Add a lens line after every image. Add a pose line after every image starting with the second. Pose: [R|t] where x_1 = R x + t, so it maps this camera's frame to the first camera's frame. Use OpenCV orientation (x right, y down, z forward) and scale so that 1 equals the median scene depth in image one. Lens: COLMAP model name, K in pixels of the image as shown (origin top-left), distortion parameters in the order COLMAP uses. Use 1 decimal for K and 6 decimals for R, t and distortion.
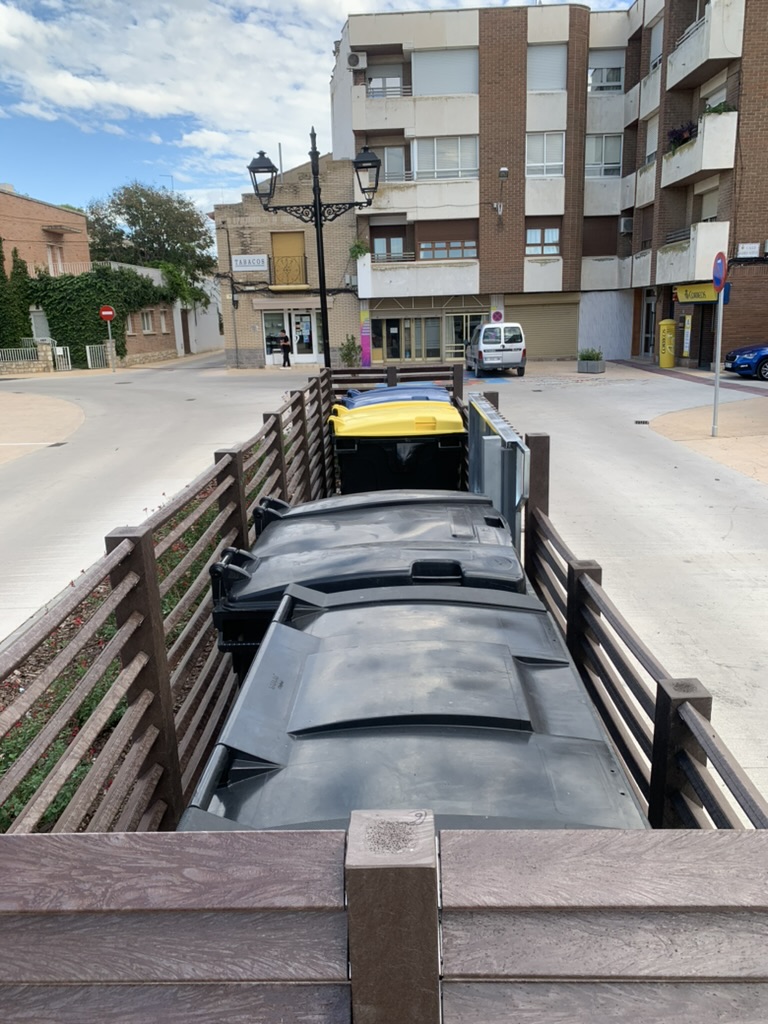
lens RADIAL K [[793.9, 0, 385.3], [0, 793.9, 494.0], [0, 0, 1]] dist [0.001970, -0.007240]
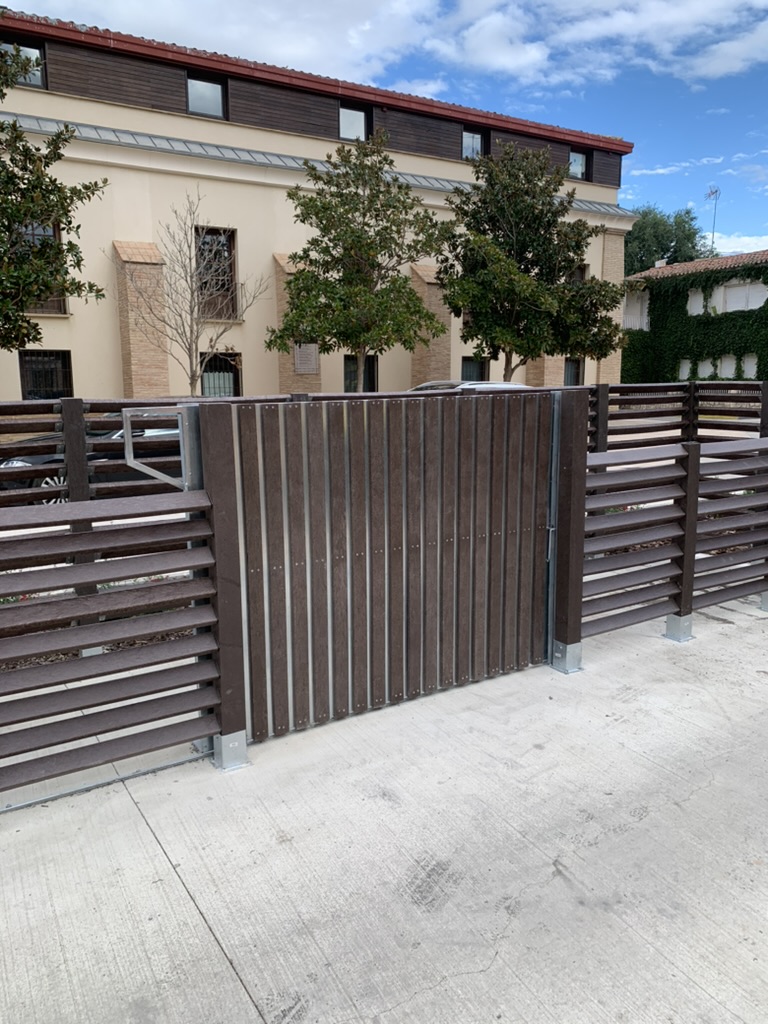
lens RADIAL K [[793.9, 0, 385.3], [0, 793.9, 494.0], [0, 0, 1]] dist [0.001970, -0.007240]
pose [[0.526645, 0.136317, -0.839084, 0.116273], [-0.186230, 0.981583, 0.042582, -0.006417], [0.829435, 0.133837, 0.542332, 0.081868]]
